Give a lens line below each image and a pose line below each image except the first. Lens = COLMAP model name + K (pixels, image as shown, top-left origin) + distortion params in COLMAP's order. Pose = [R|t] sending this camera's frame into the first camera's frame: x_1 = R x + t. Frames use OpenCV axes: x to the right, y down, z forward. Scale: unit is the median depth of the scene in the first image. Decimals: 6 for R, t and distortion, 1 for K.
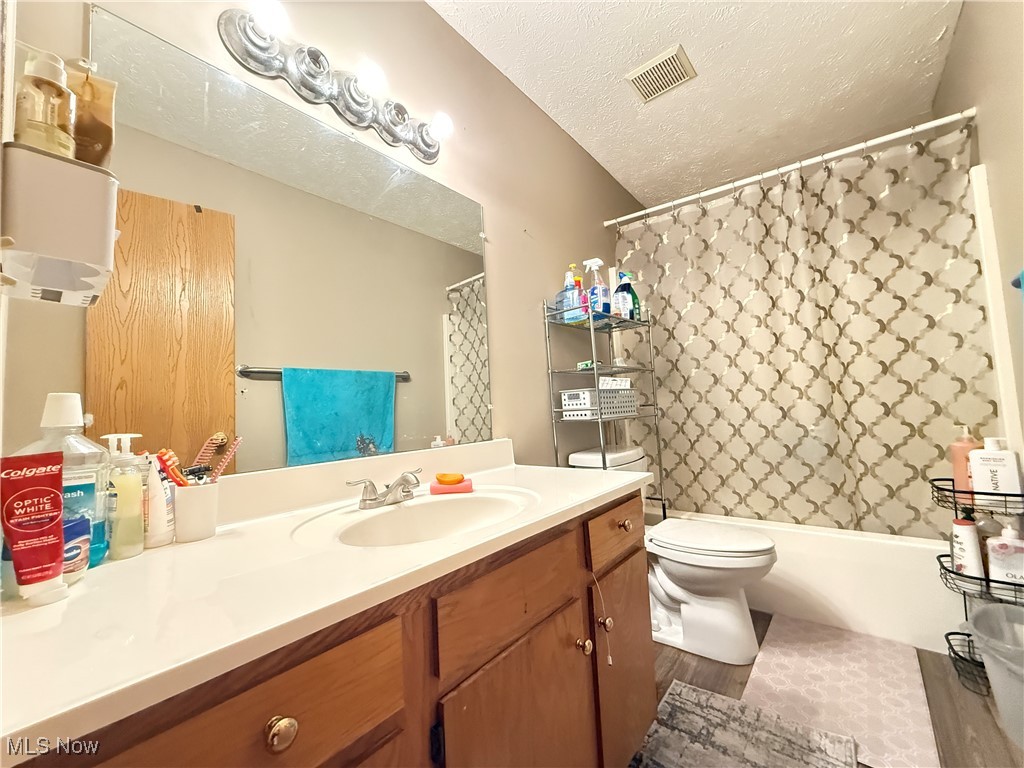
lens RADIAL K [[408.8, 0, 509.3], [0, 408.8, 382.4], [0, 0, 1]] dist [-0.001782, 0.000822]
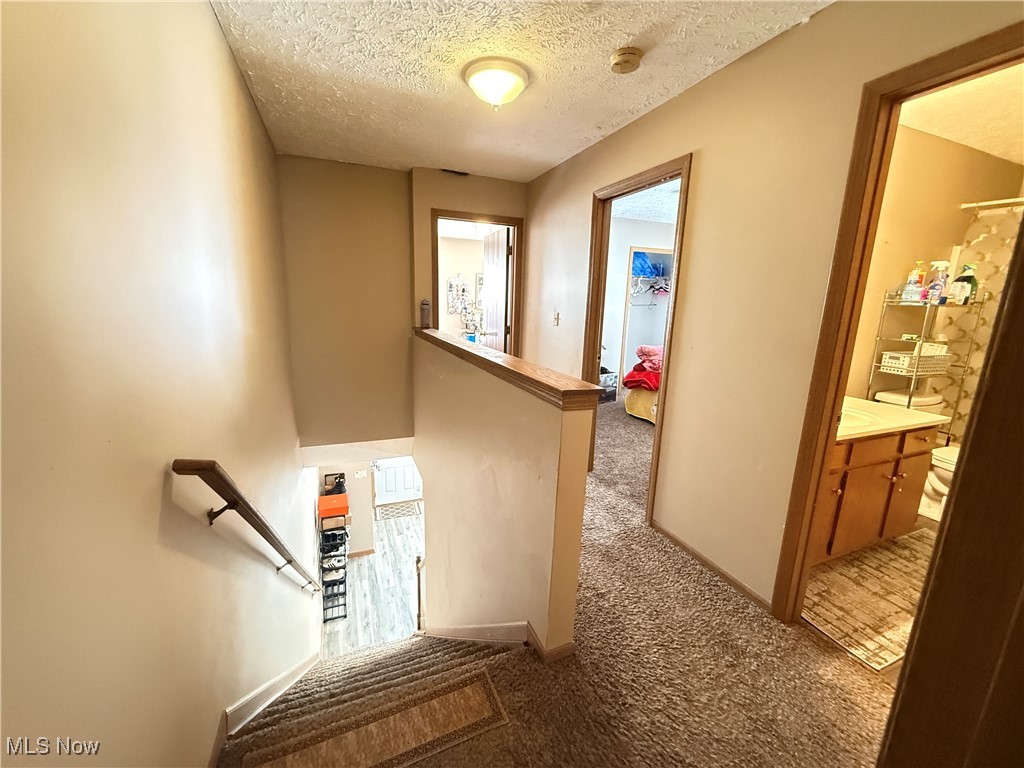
lens RADIAL K [[408.8, 0, 509.1], [0, 408.8, 385.9], [0, 0, 1]] dist [-0.001782, 0.000822]
pose [[0.879000, 0.167637, -0.446382, -0.397143], [-0.035945, 0.956793, 0.288539, -0.246937], [0.475465, -0.237580, 0.847047, -0.970553]]
